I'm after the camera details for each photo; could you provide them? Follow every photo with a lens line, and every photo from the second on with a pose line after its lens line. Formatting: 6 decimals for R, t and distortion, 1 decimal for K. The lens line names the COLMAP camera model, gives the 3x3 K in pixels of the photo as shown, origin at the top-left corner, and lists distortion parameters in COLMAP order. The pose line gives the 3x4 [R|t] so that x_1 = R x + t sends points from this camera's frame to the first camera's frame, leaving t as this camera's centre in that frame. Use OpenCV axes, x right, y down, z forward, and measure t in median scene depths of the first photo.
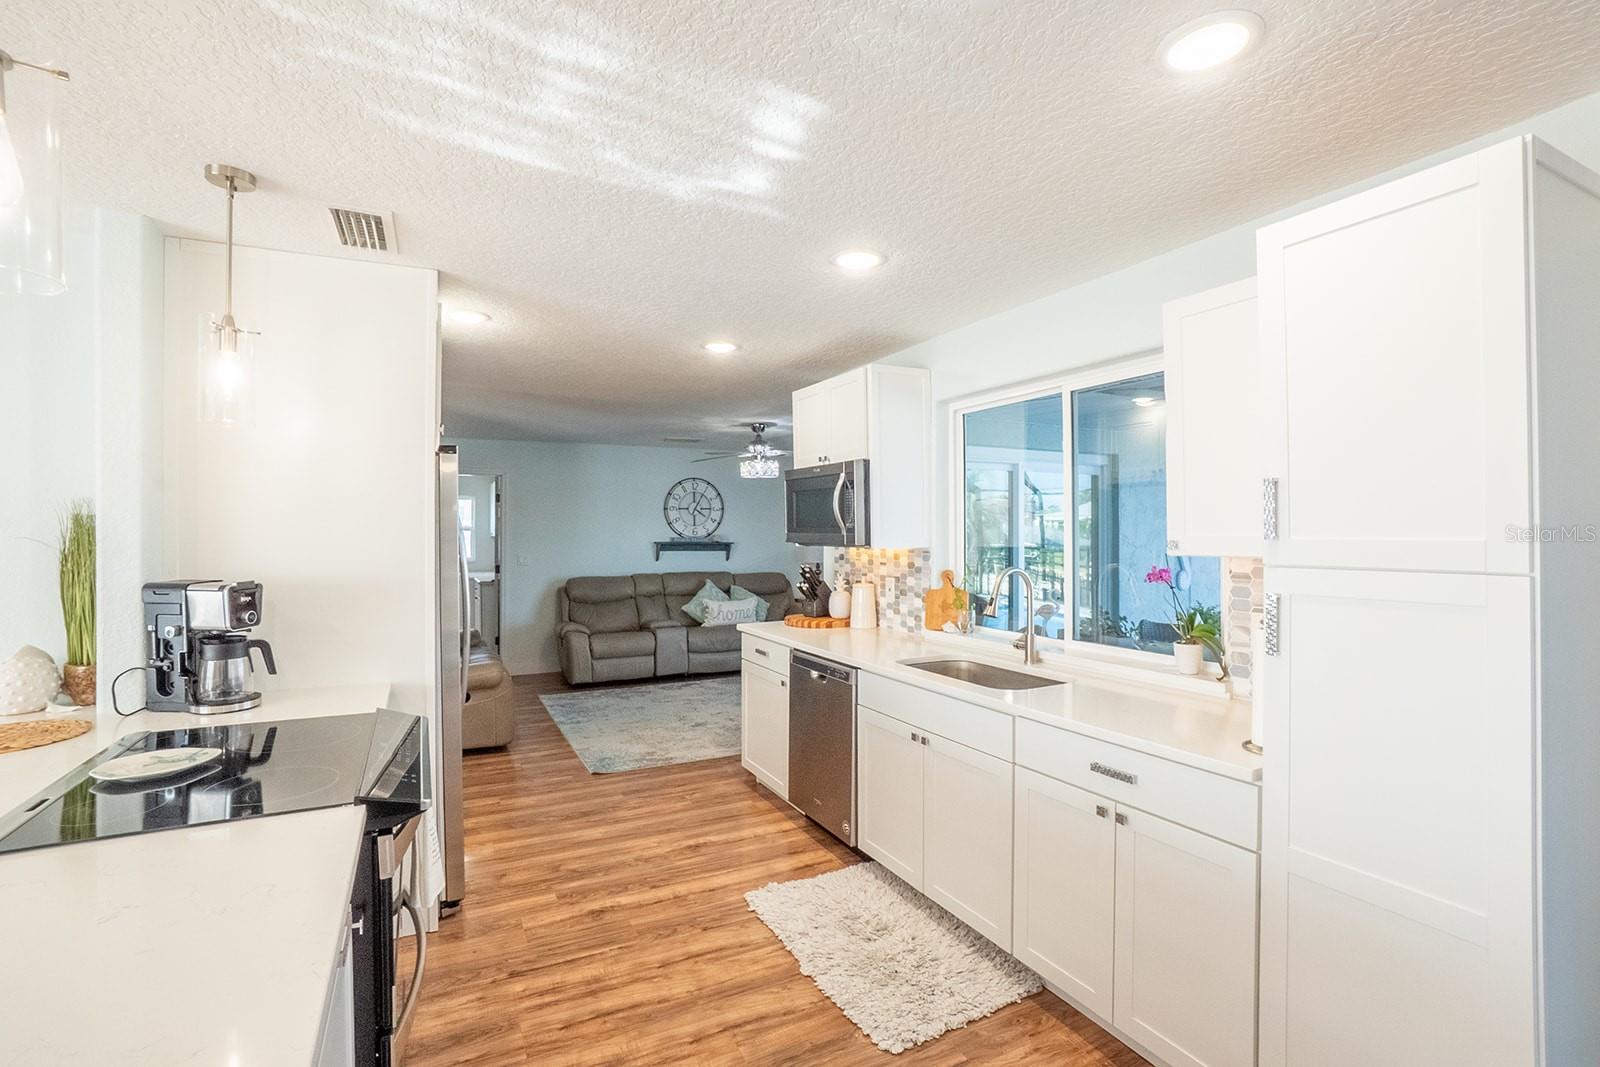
lens RADIAL K [[749.7, 0, 798.5], [0, 749.7, 528.1], [0, 0, 1]] dist [-0.069437, 0.029512]
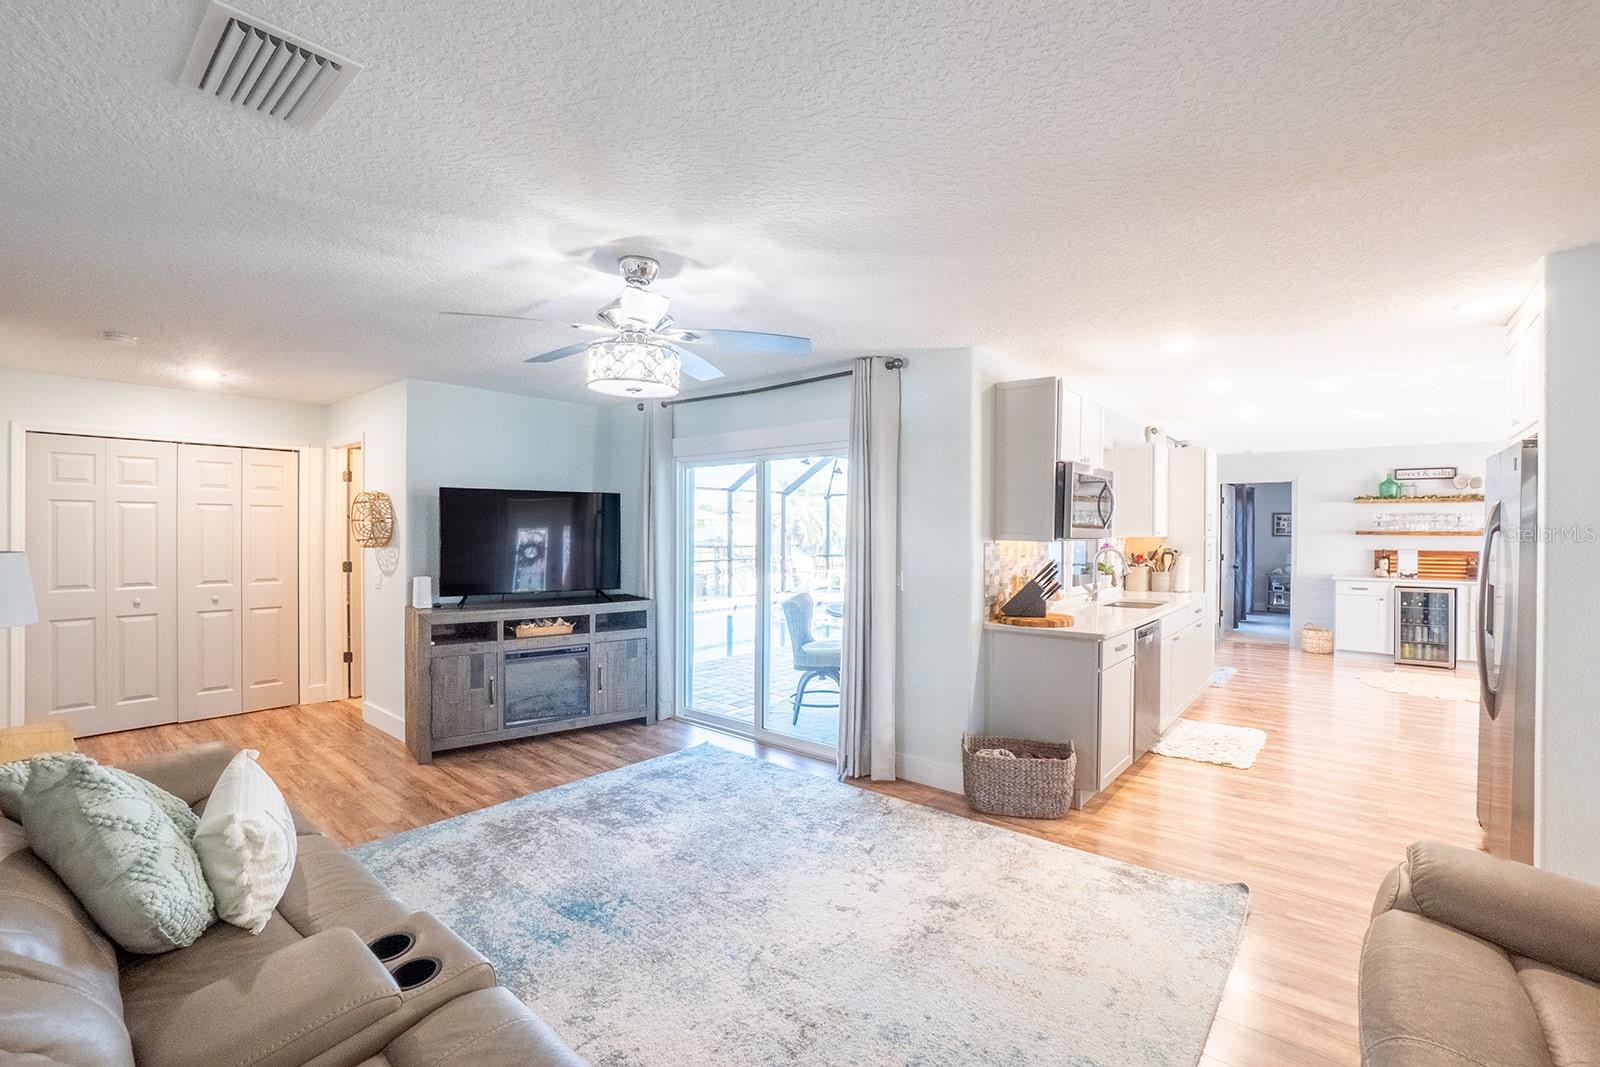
lens RADIAL K [[708.9, 0, 797.4], [0, 708.9, 531.7], [0, 0, 1]] dist [-0.064001, 0.023552]
pose [[-0.391204, 0.002032, 0.920302, -0.992159], [-0.001008, 0.999996, -0.002636, 0.015008], [-0.920303, -0.001958, -0.391200, 2.341237]]
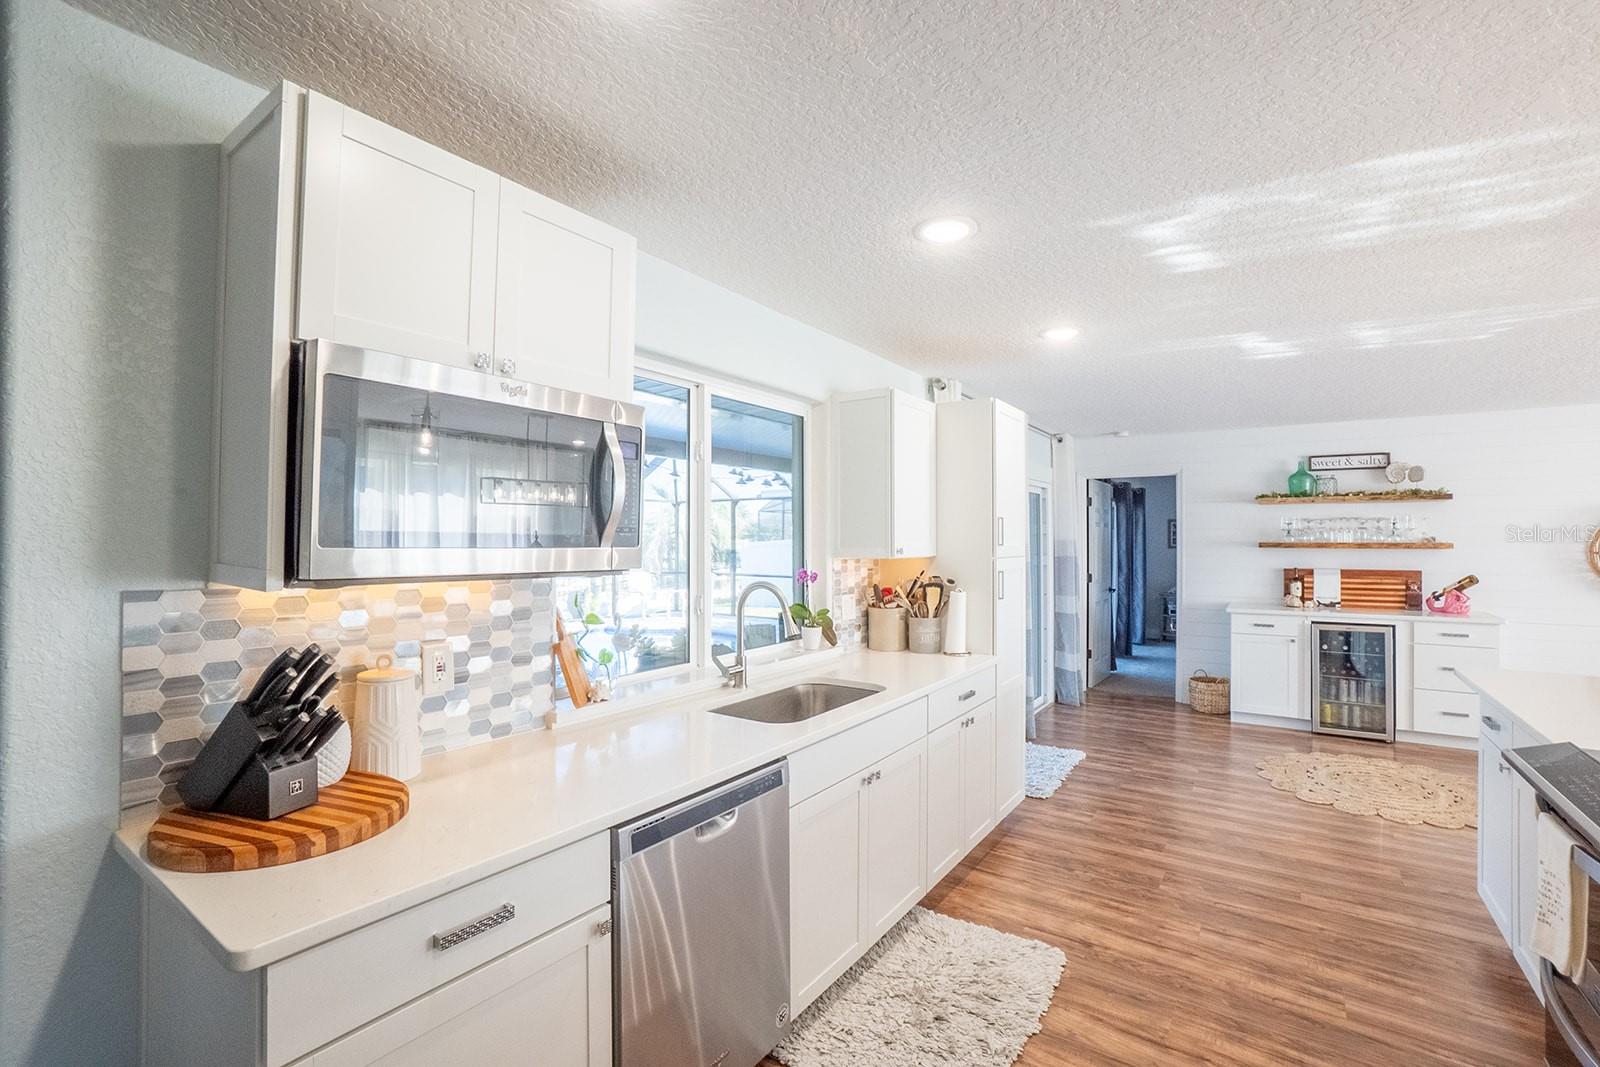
lens RADIAL K [[708.9, 0, 797.4], [0, 708.9, 531.7], [0, 0, 1]] dist [-0.064001, 0.023552]
pose [[-0.465508, 0.016731, 0.884885, -0.496842], [0.002663, 0.999843, -0.017503, 0.003559], [-0.885040, -0.005792, -0.465480, 1.338878]]
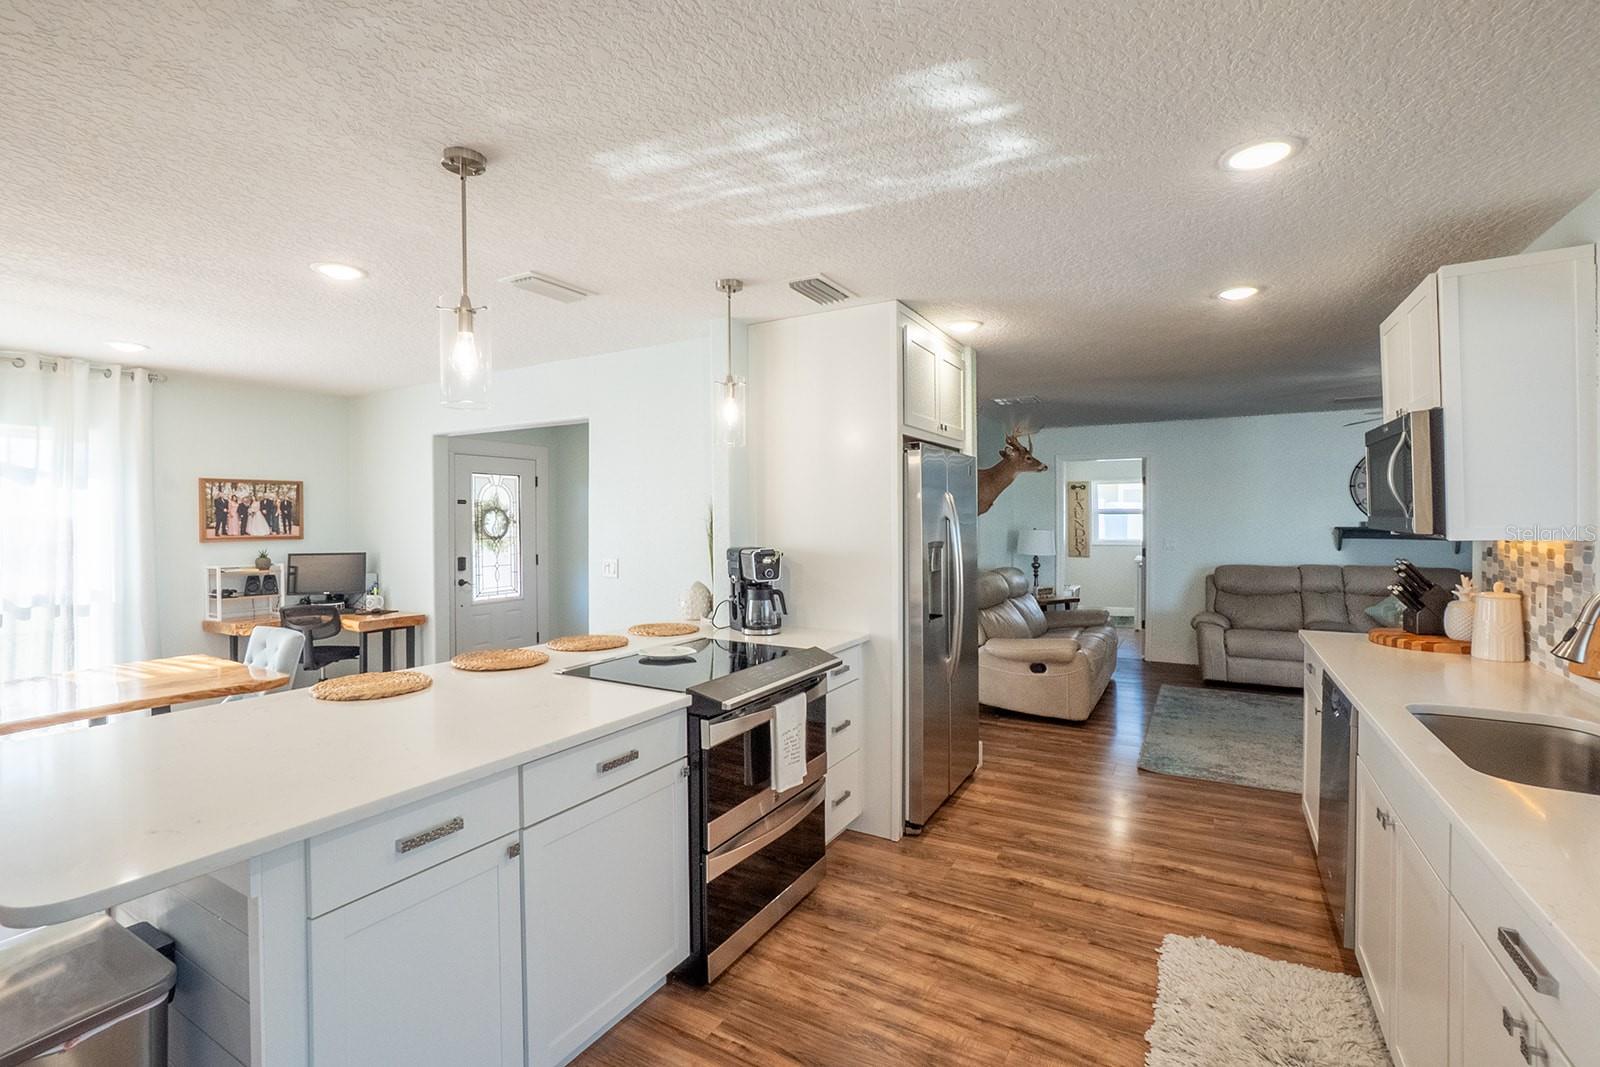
lens RADIAL K [[726.7, 0, 765.5], [0, 726.7, 519.2], [0, 0, 1]] dist [-0.067115, 0.026148]
pose [[0.522294, 0.003529, -0.852758, 0.370897], [0.005537, 0.999956, 0.007529, 0.001088], [0.852748, -0.008654, 0.522251, 0.168533]]
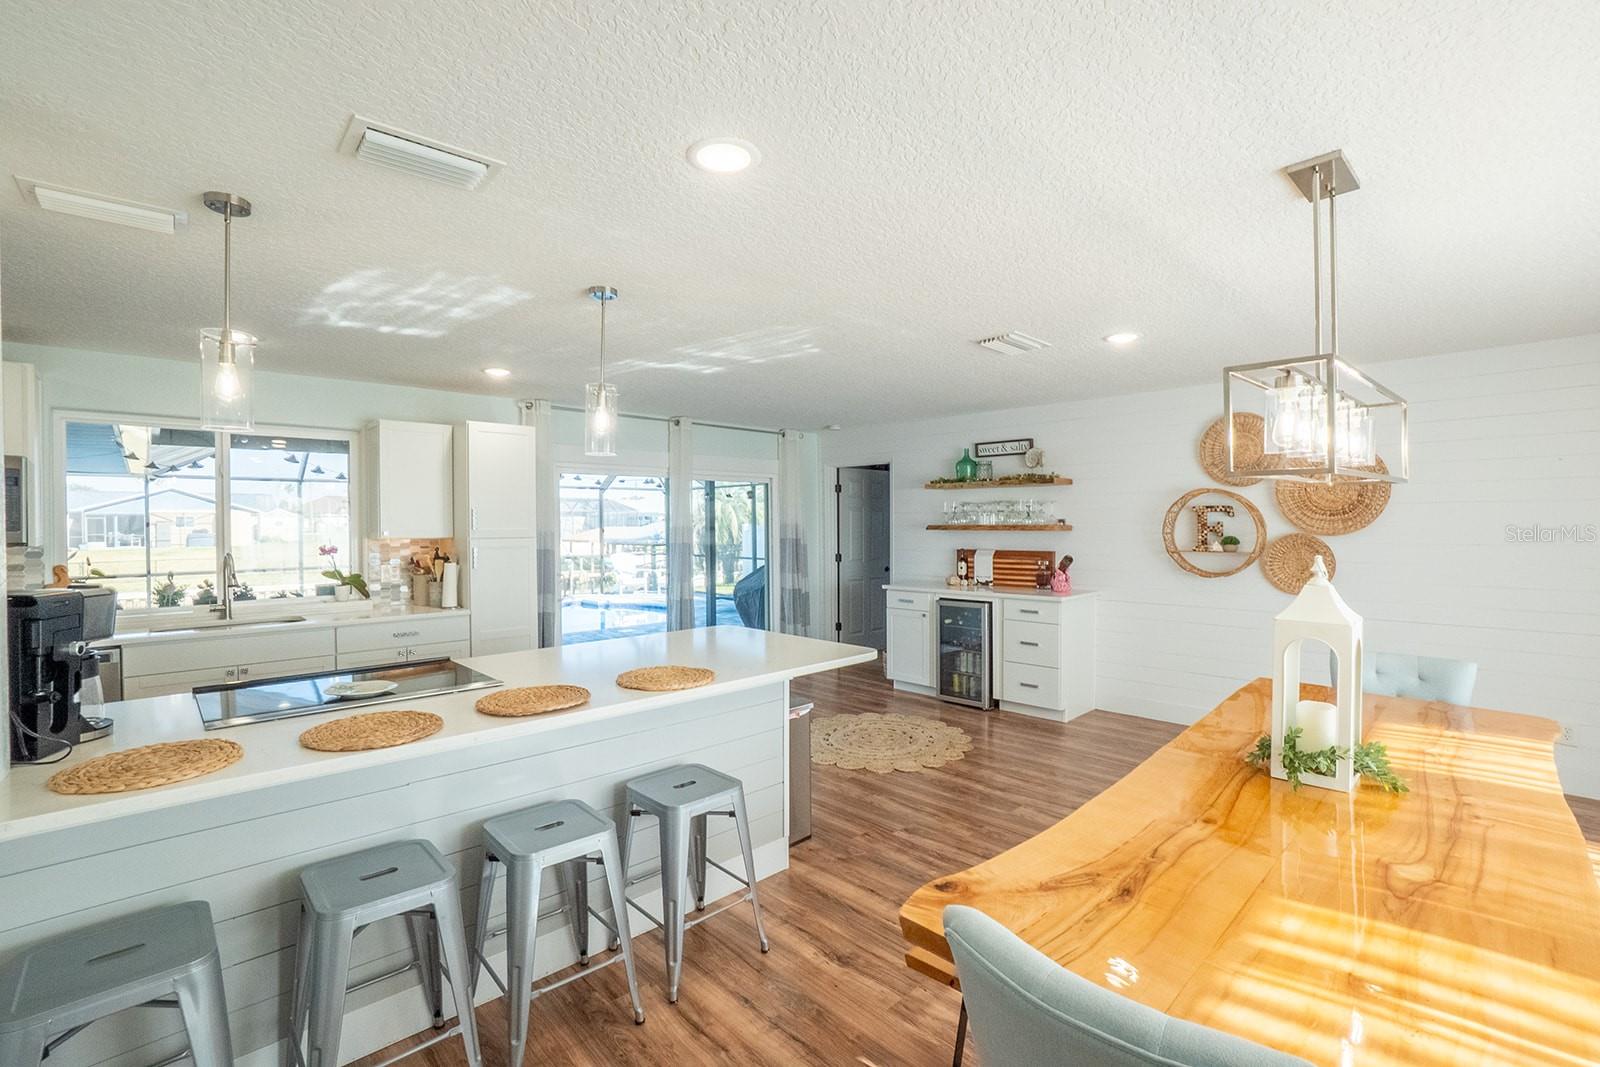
lens RADIAL K [[708.9, 0, 797.4], [0, 708.9, 531.7], [0, 0, 1]] dist [-0.064001, 0.023552]
pose [[-0.282109, -0.000951, 0.959382, -1.305405], [0.006187, 0.999977, 0.002811, 0.014690], [-0.959362, 0.006729, -0.282096, 0.293999]]
